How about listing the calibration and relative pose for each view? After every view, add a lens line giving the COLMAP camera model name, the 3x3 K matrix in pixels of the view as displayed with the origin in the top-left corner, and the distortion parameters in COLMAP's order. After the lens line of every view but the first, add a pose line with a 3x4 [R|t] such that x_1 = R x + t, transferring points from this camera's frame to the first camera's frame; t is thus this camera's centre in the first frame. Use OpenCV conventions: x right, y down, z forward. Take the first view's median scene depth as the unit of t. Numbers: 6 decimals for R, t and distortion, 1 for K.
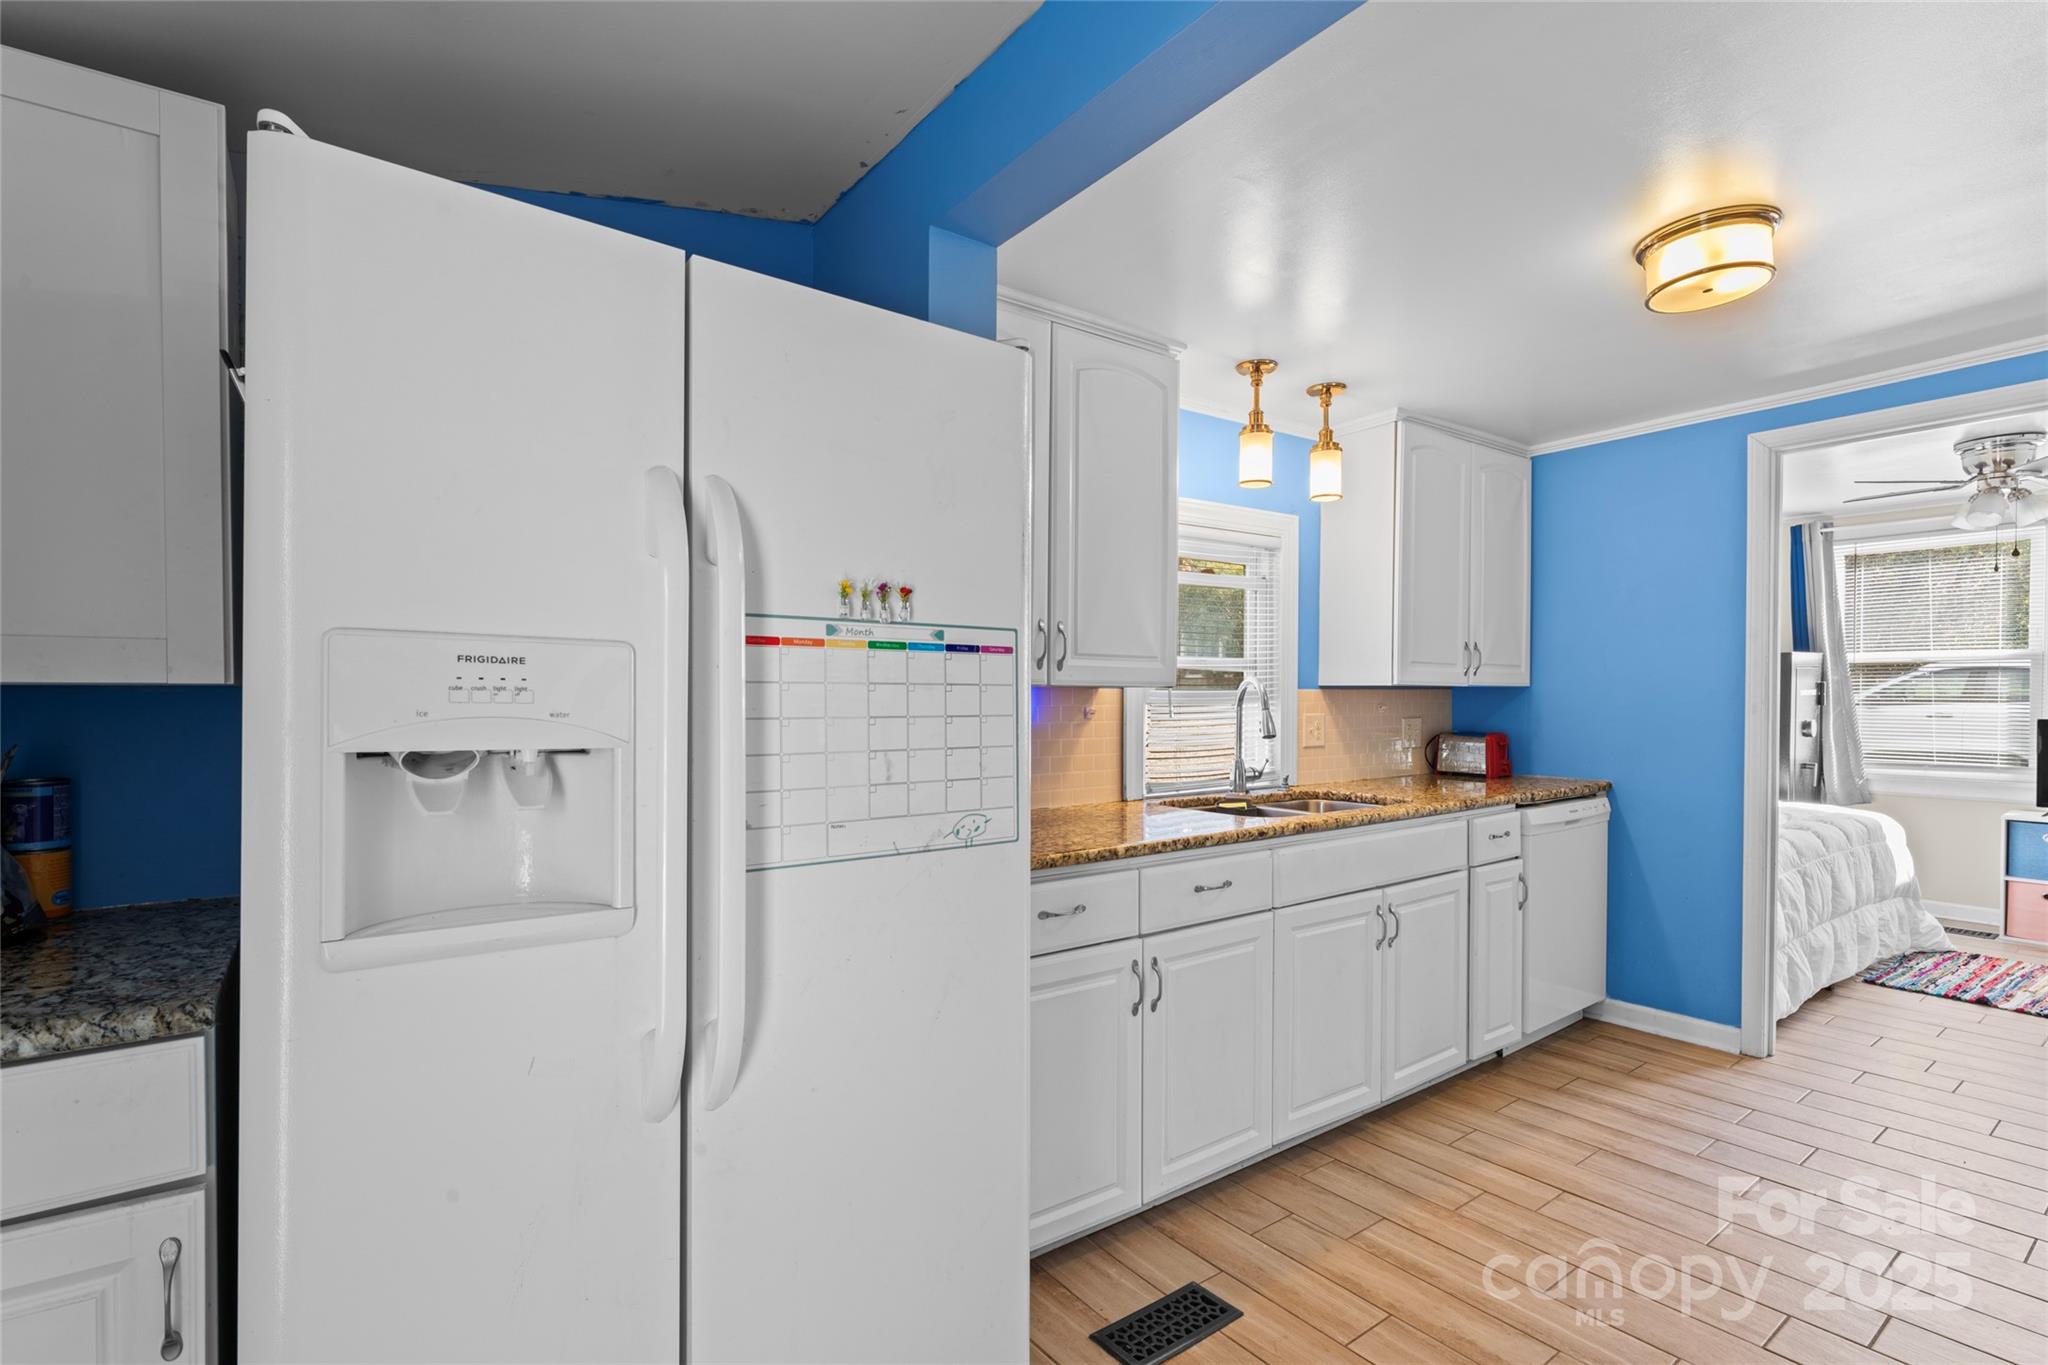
lens RADIAL K [[945.0, 0, 1024.1], [0, 945.0, 690.6], [0, 0, 1]] dist [-0.008900, -0.000292]
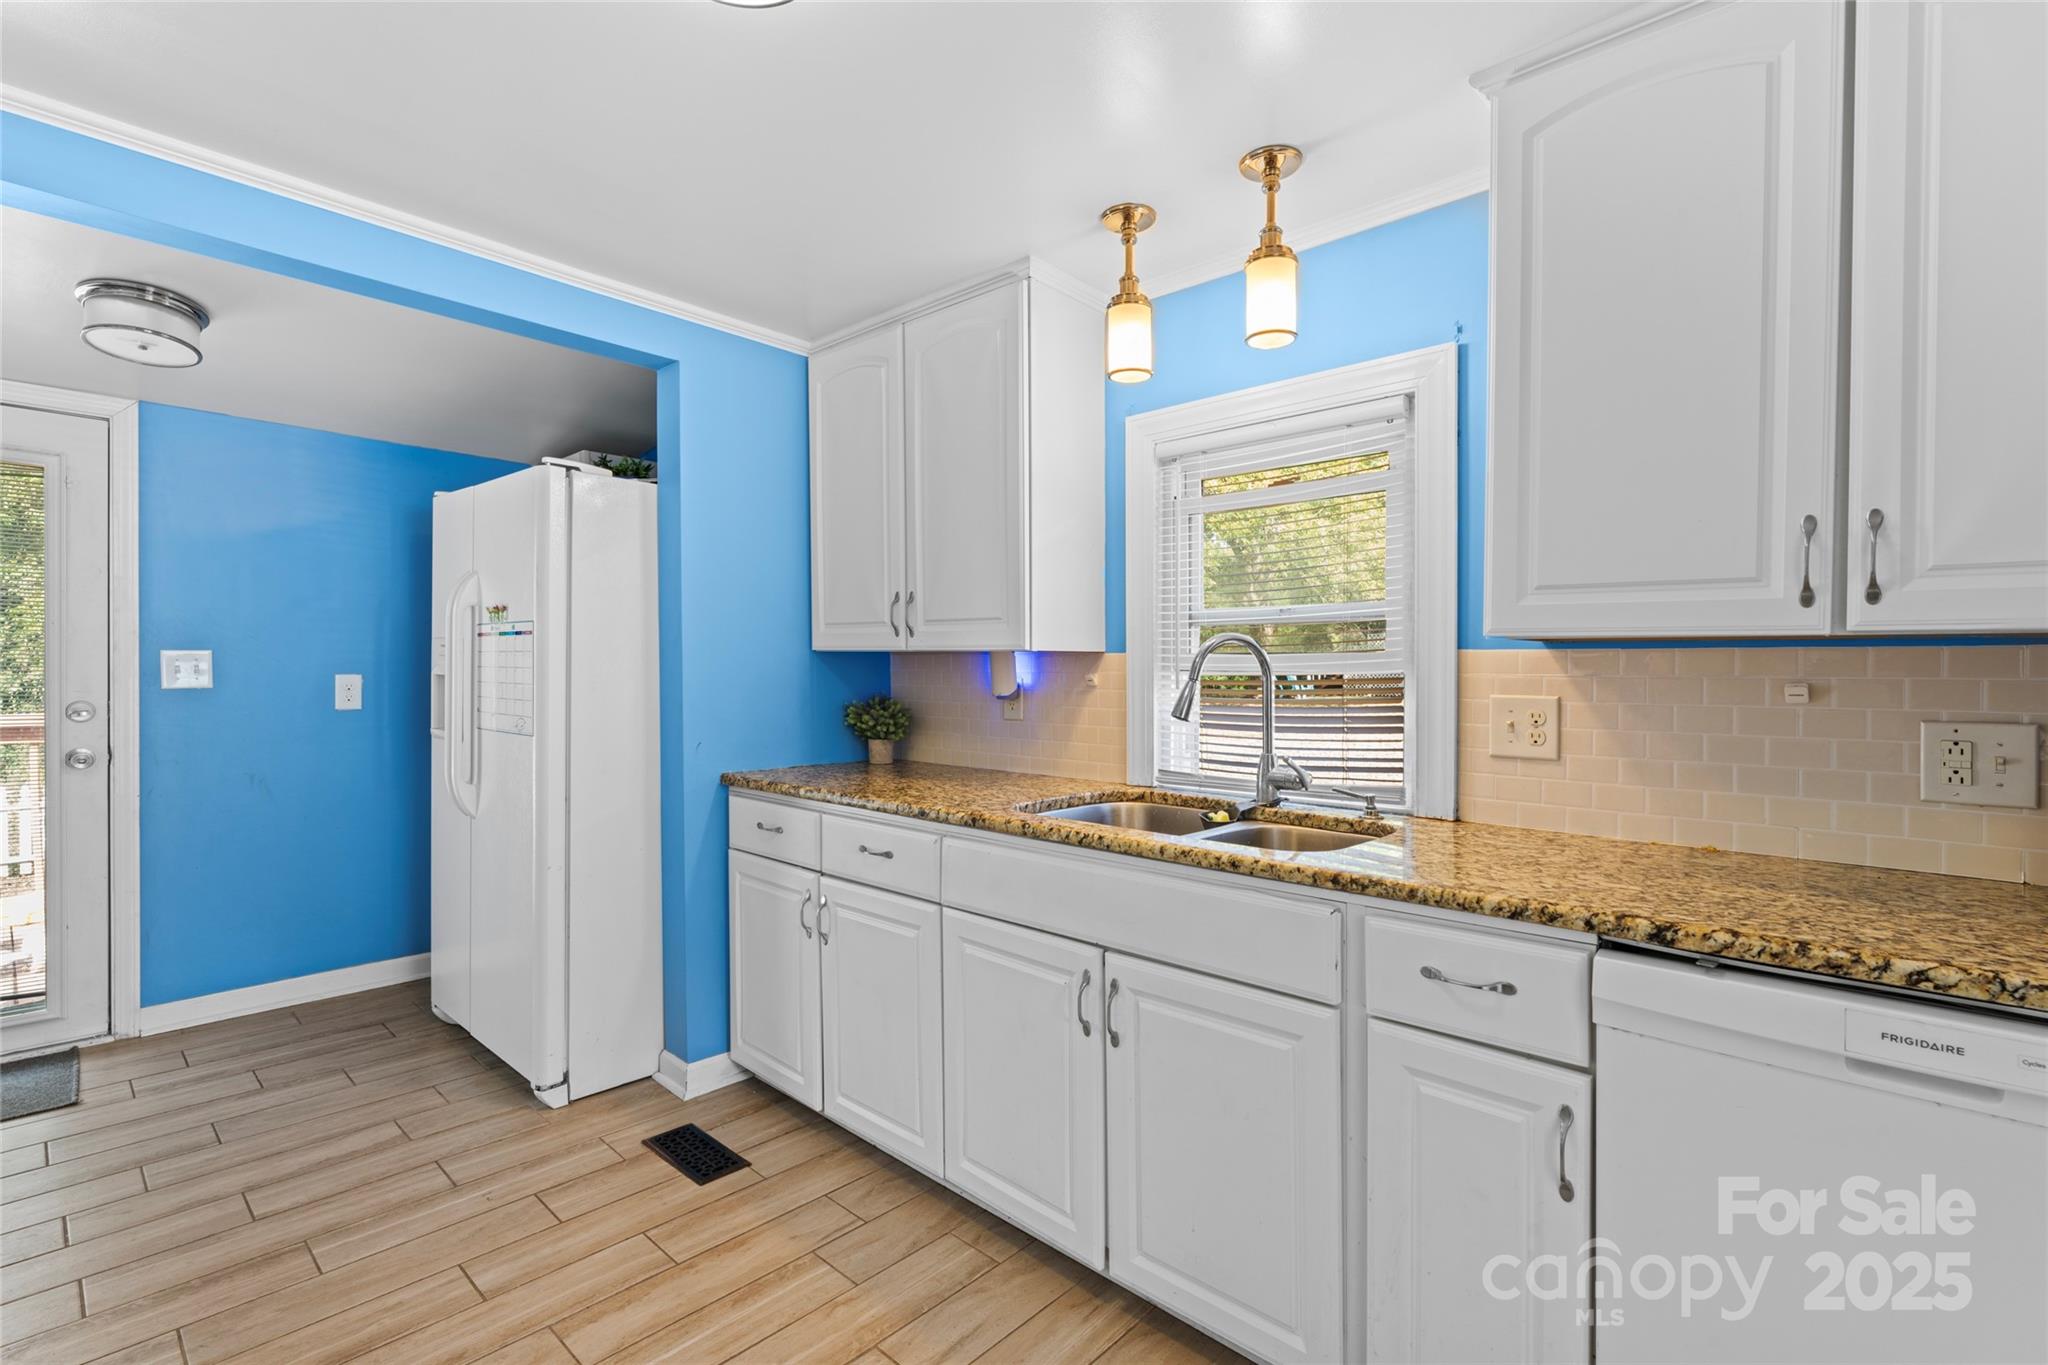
lens RADIAL K [[936.3, 0, 1016.7], [0, 936.3, 683.4], [0, 0, 1]] dist [-0.000176, 0.000206]
pose [[0.185829, 0.015411, -0.982461, 1.081214], [-0.002946, 0.999881, 0.015127, 0.014747], [0.982578, 0.000084, 0.185853, 0.877820]]
